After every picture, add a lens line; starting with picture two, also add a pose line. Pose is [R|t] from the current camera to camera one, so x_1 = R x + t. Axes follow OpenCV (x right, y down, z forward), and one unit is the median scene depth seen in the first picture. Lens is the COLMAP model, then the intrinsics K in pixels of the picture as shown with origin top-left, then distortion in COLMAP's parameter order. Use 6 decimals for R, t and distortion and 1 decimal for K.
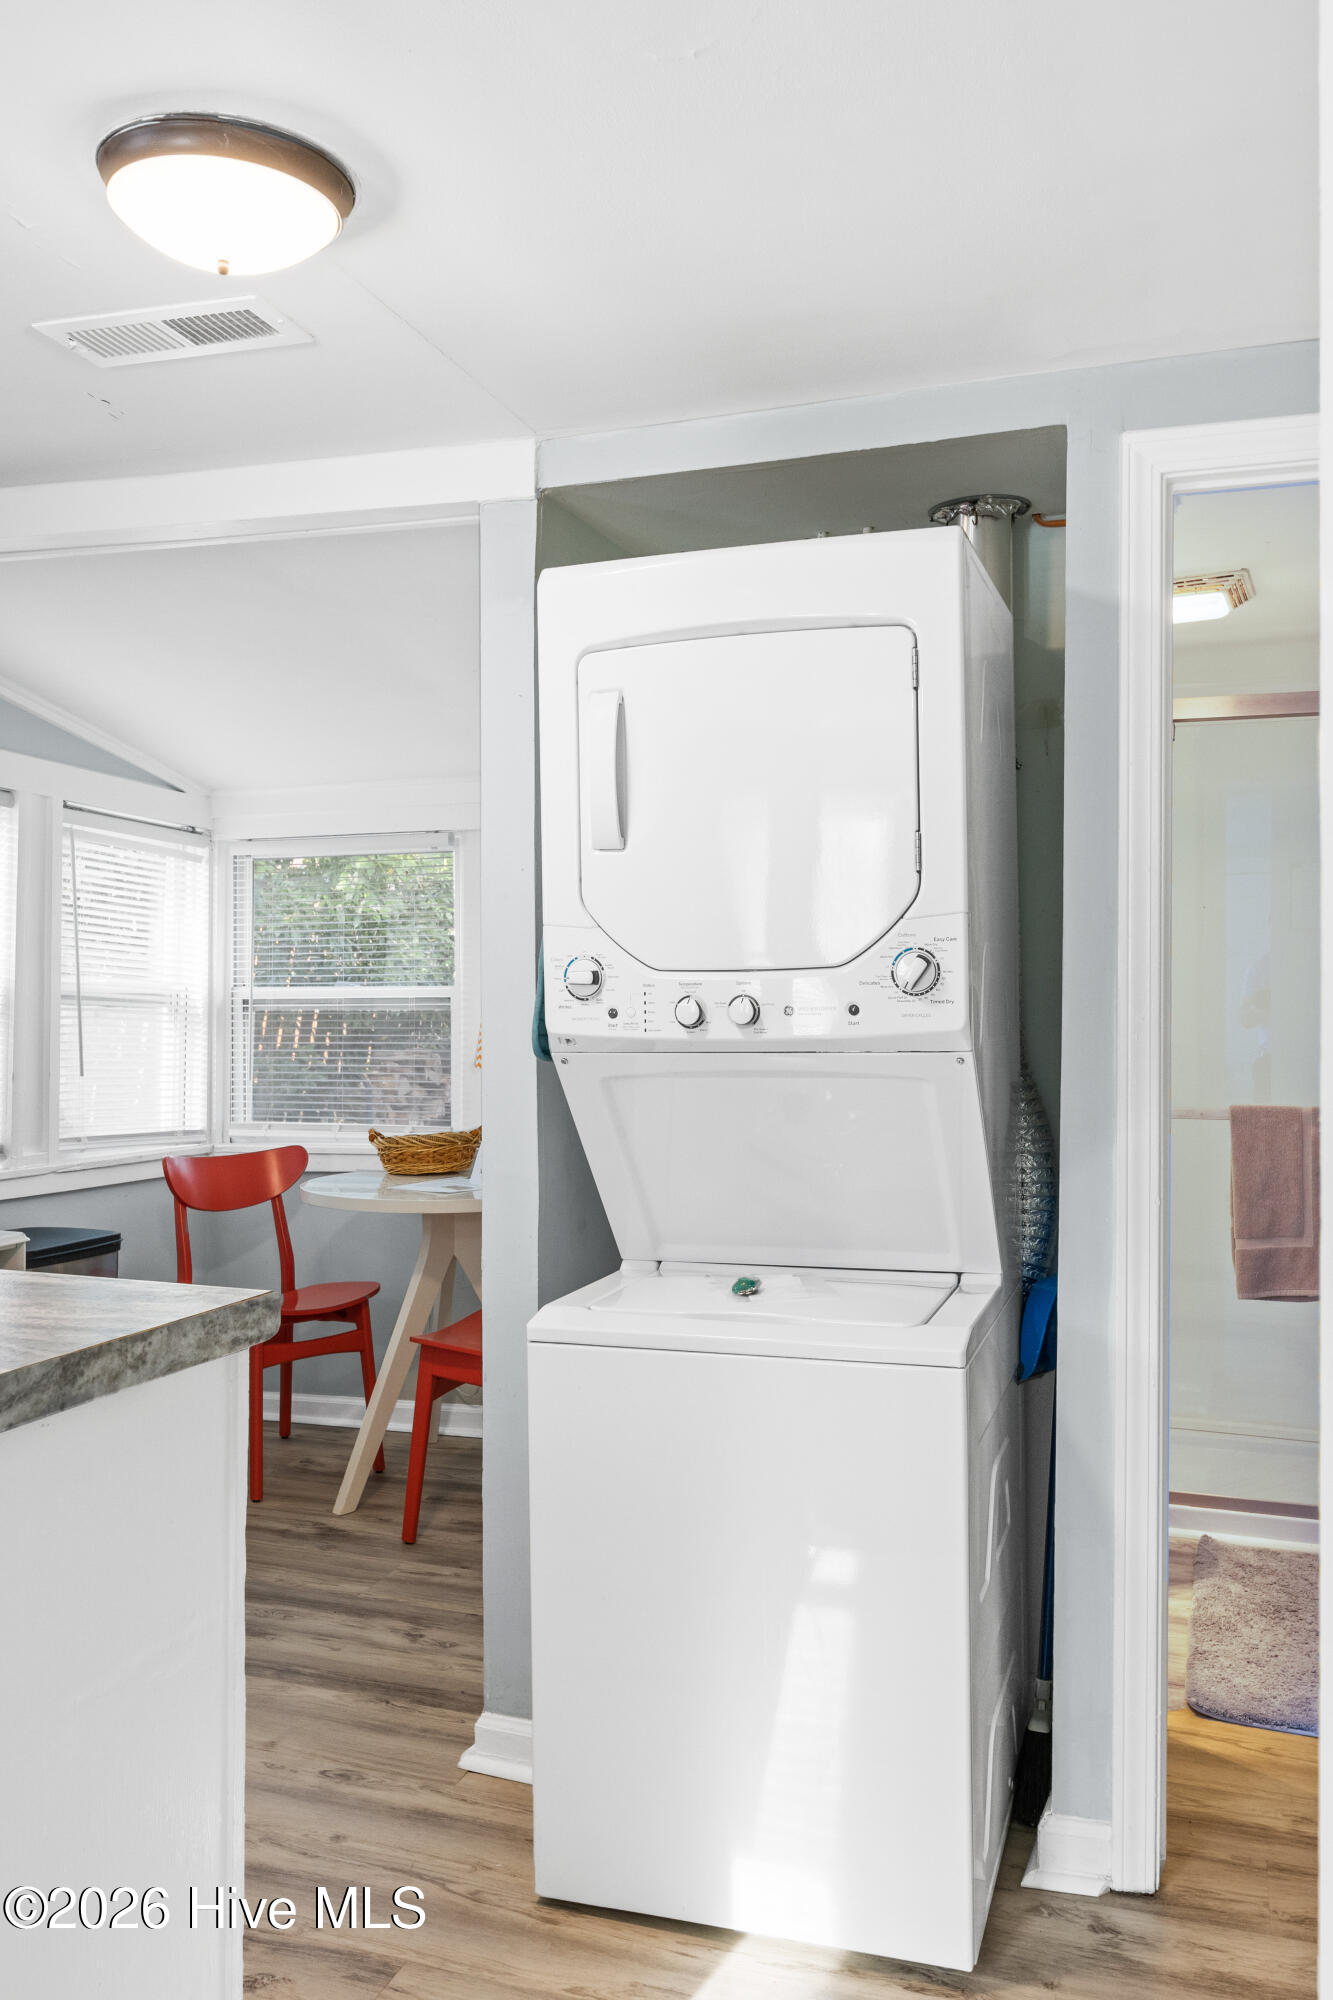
lens RADIAL K [[1667.2, 0, 666.5], [0, 1667.2, 1000.0], [0, 0, 1]] dist [-0.003203, 0.072603]
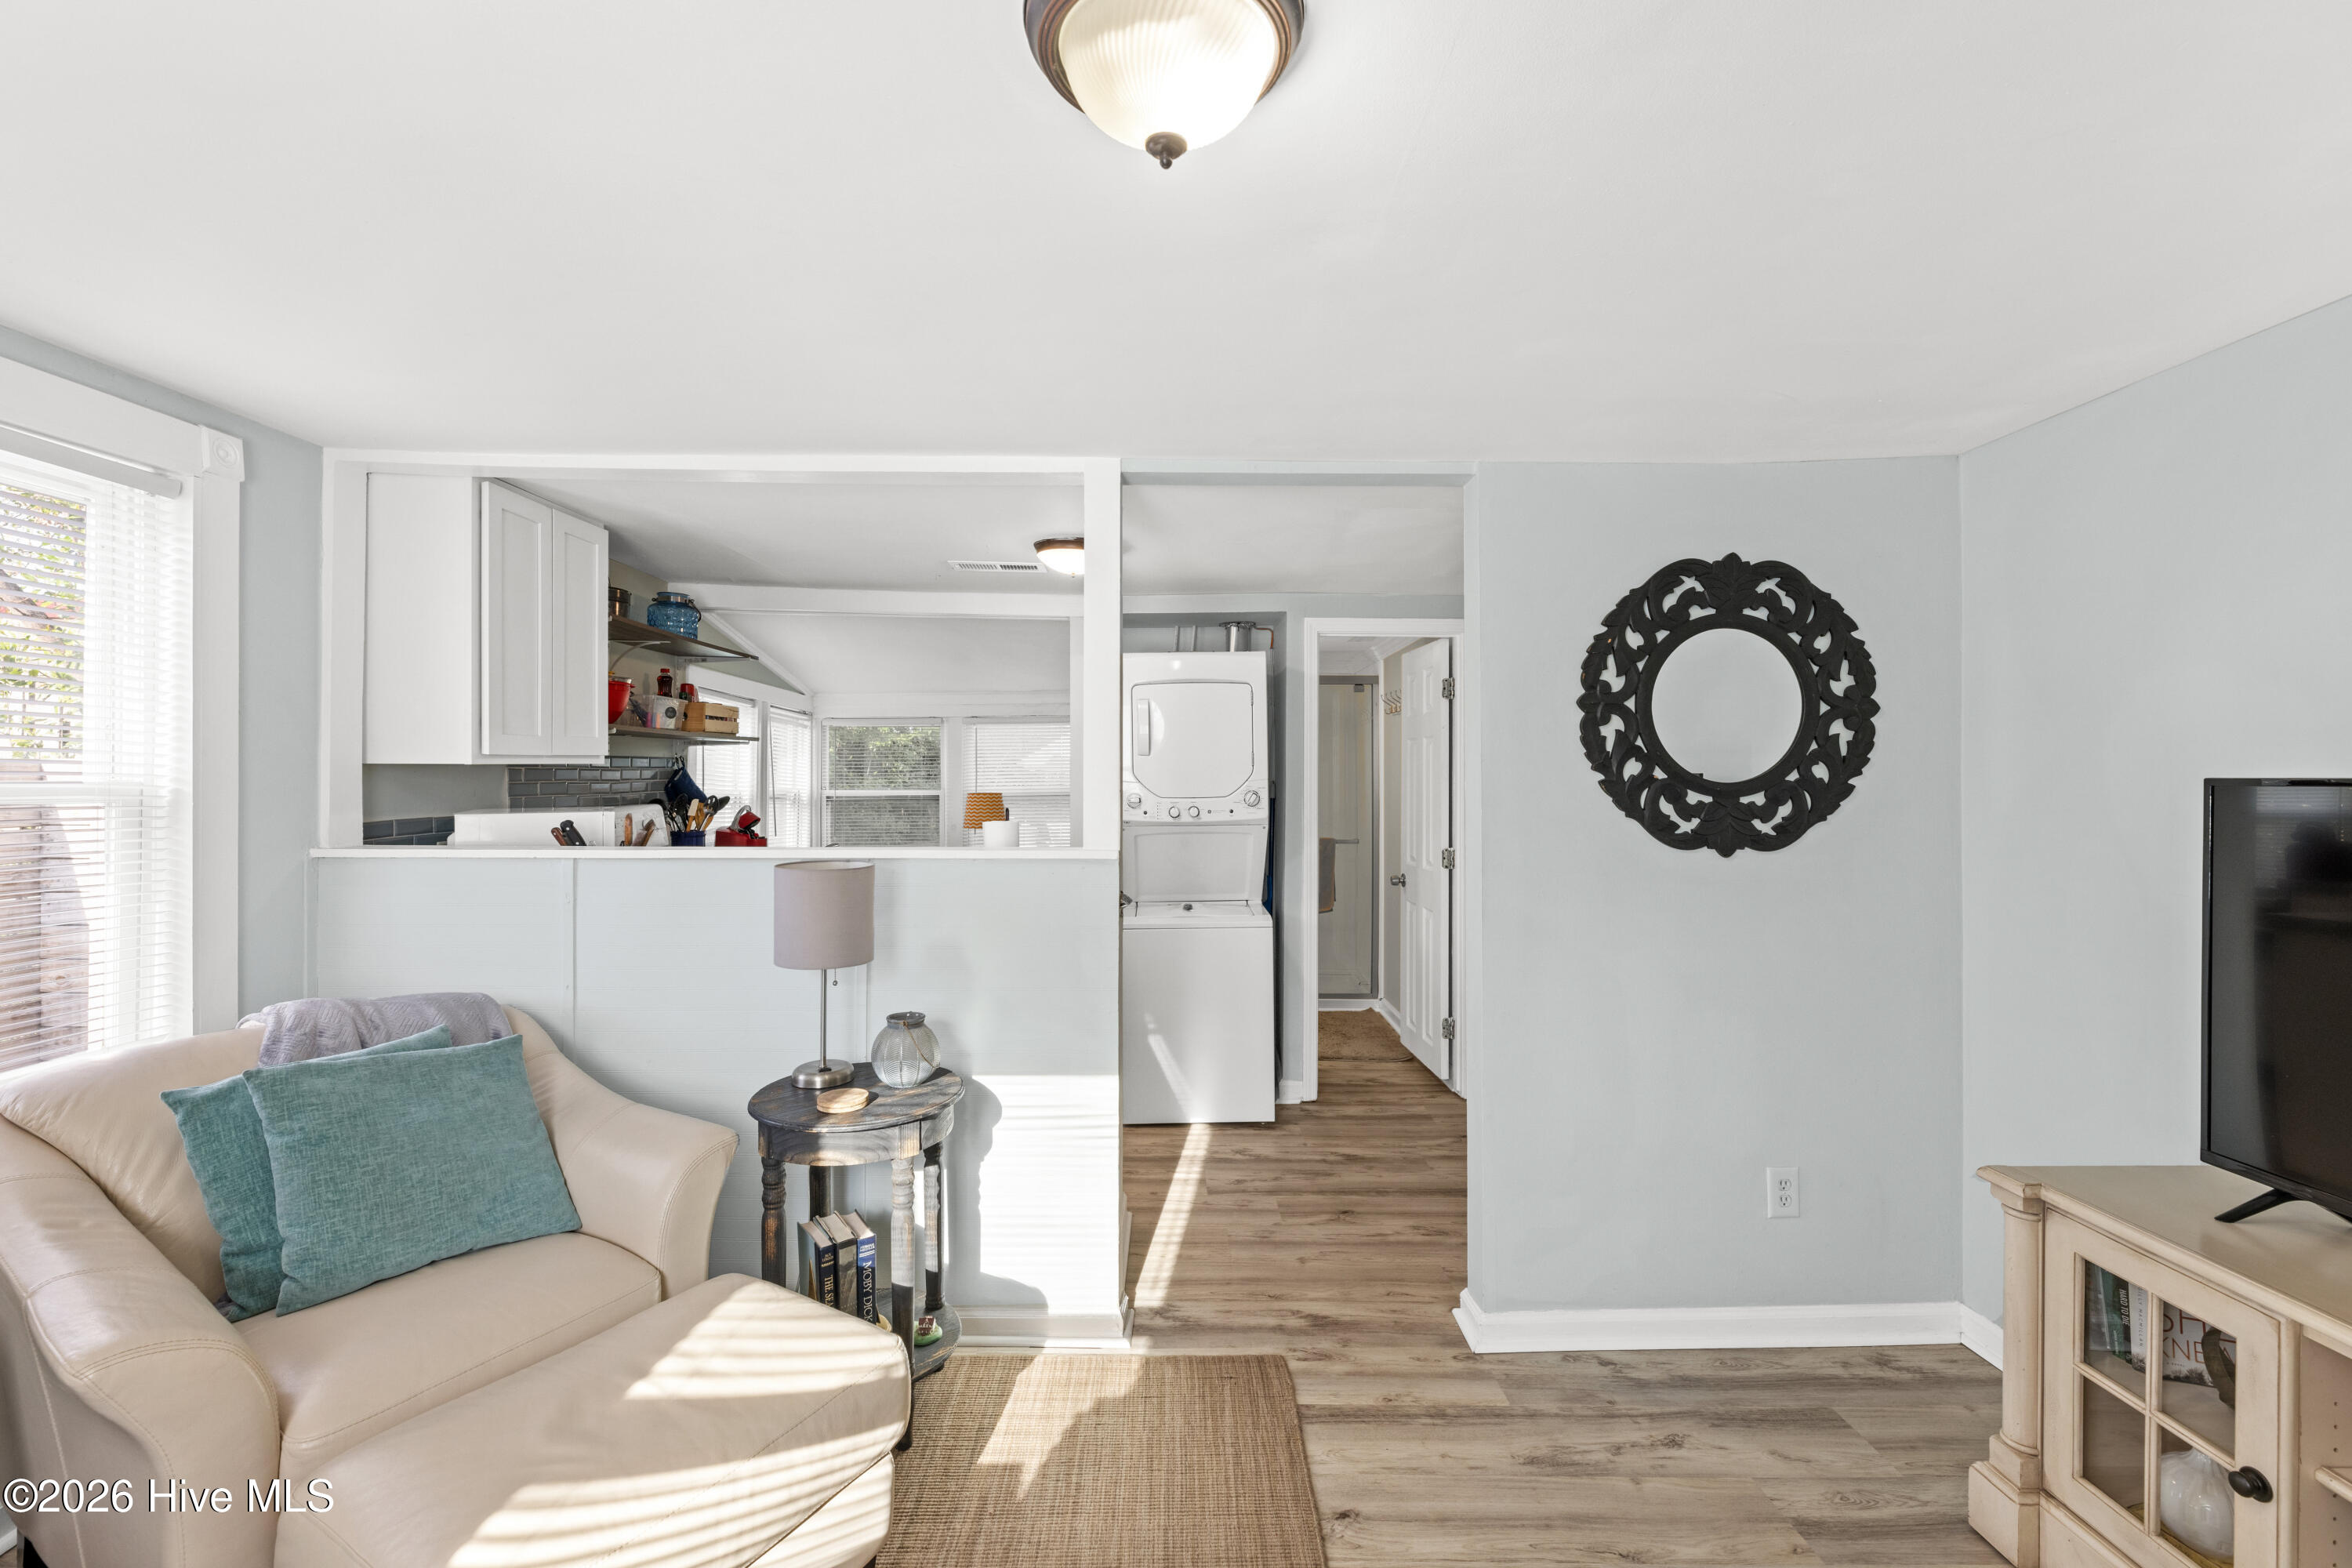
lens RADIAL K [[979.7, 0, 1179.7], [0, 979.7, 774.9], [0, 0, 1]] dist [-0.000695, -0.000057]
pose [[0.946862, -0.001322, 0.321636, -0.531168], [0.001324, 0.999999, 0.000214, -0.058823], [-0.321636, 0.000223, 0.946863, -0.615014]]
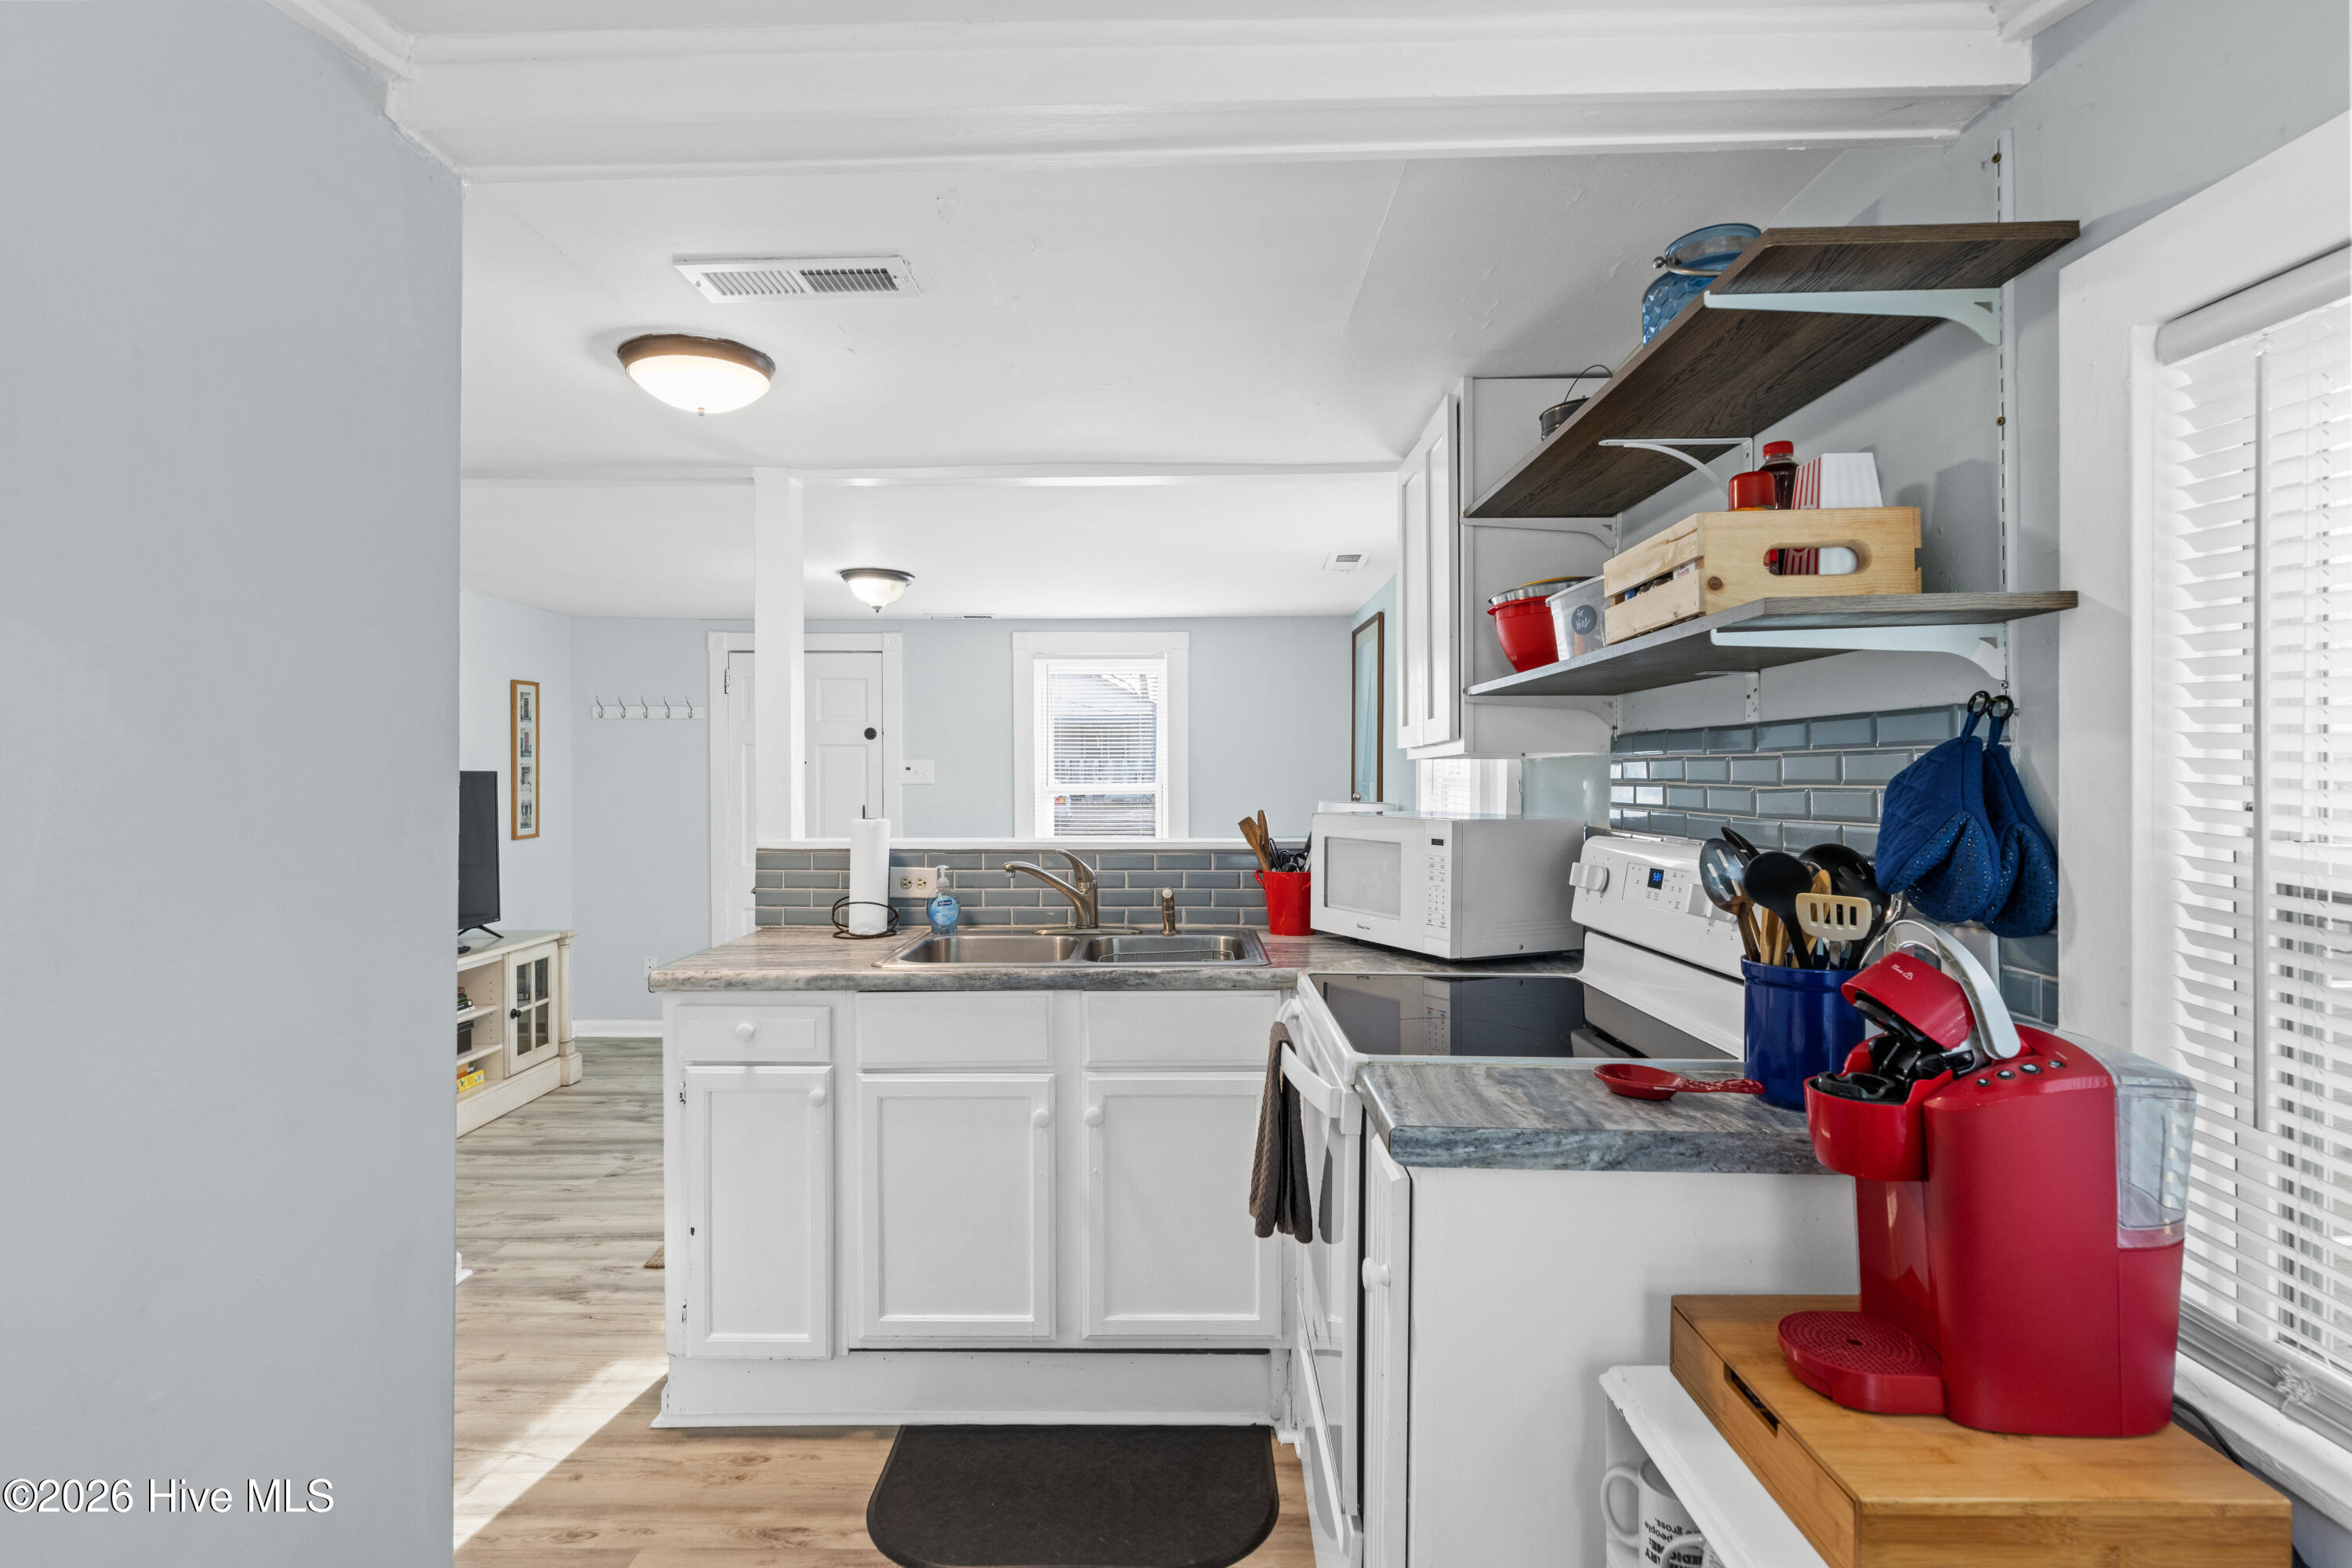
lens RADIAL K [[1166.8, 0, 1176.0], [0, 1166.8, 784.0], [0, 0, 1]] dist [-0.000980, -0.000118]
pose [[-0.955433, -0.000468, -0.295207, -0.302000], [-0.002697, 0.999971, 0.007146, -0.052929], [0.295195, 0.007623, -0.955406, 1.862138]]
